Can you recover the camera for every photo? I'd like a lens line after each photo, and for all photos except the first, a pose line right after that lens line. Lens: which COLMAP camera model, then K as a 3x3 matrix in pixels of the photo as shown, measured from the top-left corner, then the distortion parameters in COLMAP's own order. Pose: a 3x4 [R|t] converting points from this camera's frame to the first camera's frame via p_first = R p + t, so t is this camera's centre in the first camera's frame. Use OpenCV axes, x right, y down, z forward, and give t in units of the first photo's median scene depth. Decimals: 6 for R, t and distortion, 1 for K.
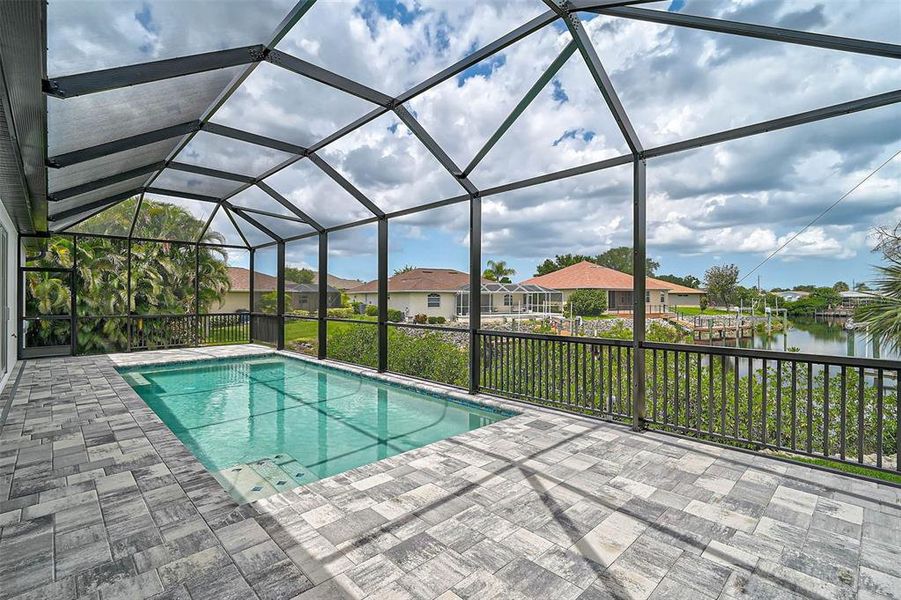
lens RADIAL K [[419.7, 0, 449.8], [0, 419.7, 293.9], [0, 0, 1]] dist [-0.009055, -0.000094]
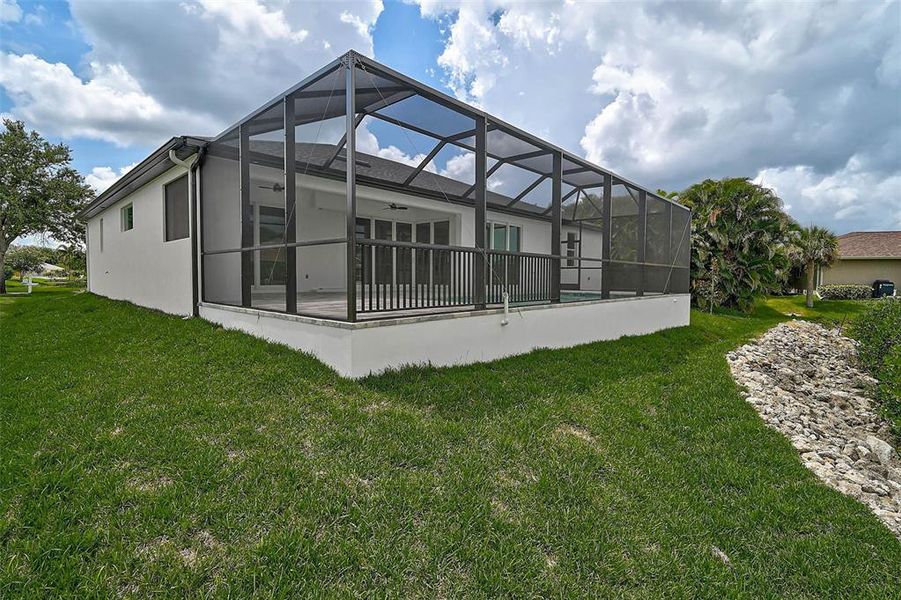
lens RADIAL K [[419.7, 0, 454.5], [0, 419.7, 299.8], [0, 0, 1]] dist [-0.009055, -0.000094]
pose [[0.076211, 0.050179, -0.995828, 0.871680], [0.004955, 0.998702, 0.050703, 0.101838], [0.997079, -0.008798, 0.075864, 0.359735]]
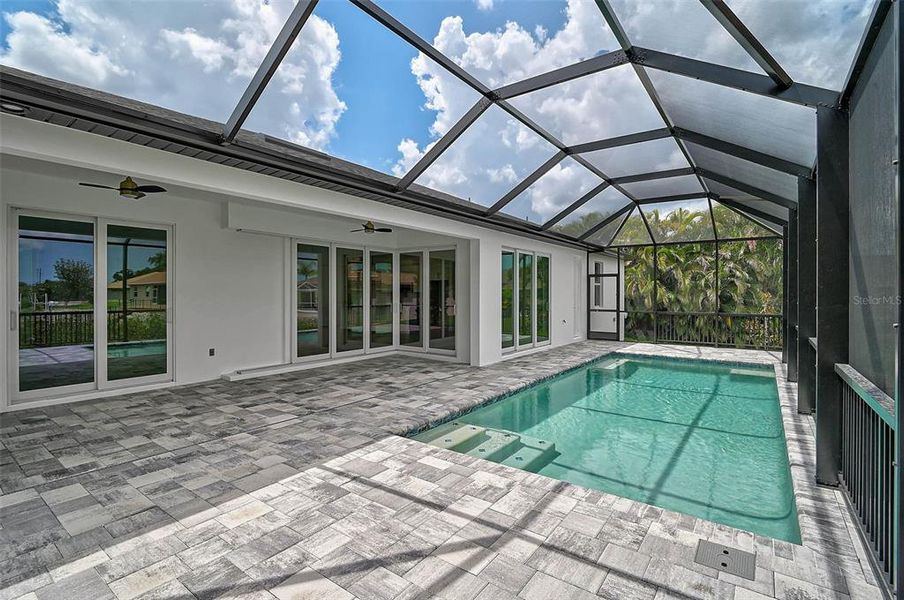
lens RADIAL K [[421.1, 0, 452.3], [0, 421.1, 294.2], [0, 0, 1]] dist [-0.009055, -0.000094]
pose [[0.167890, 0.002235, -0.985803, 0.319829], [0.005393, 0.999980, 0.003186, -0.003481], [0.985791, -0.005851, 0.167875, 0.290948]]
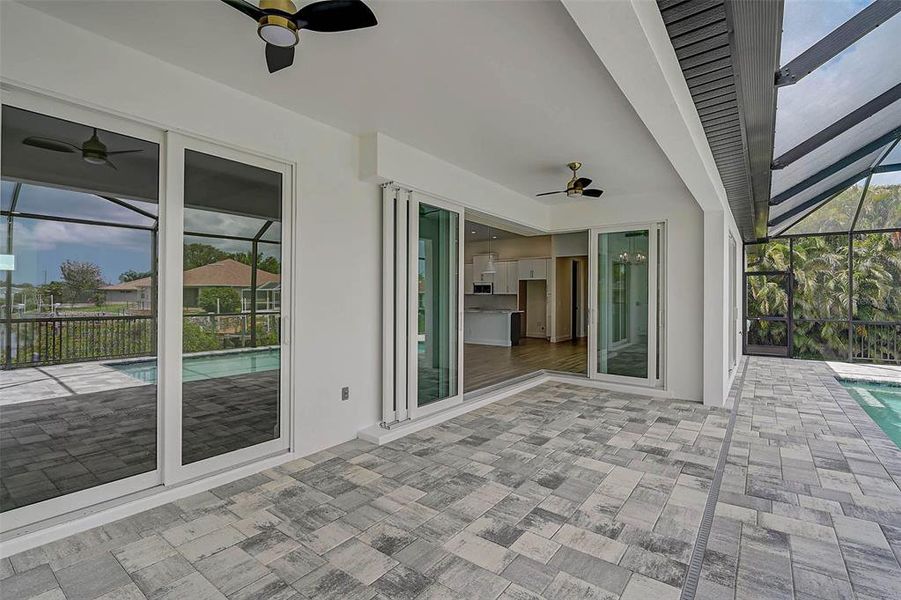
lens RADIAL K [[419.7, 0, 448.8], [0, 419.7, 296.0], [0, 0, 1]] dist [-0.009055, -0.000094]
pose [[0.159142, -0.001098, -0.987255, -0.047234], [0.000861, 0.999999, -0.000973, 0.000297], [0.987255, -0.000696, 0.159142, 0.031938]]
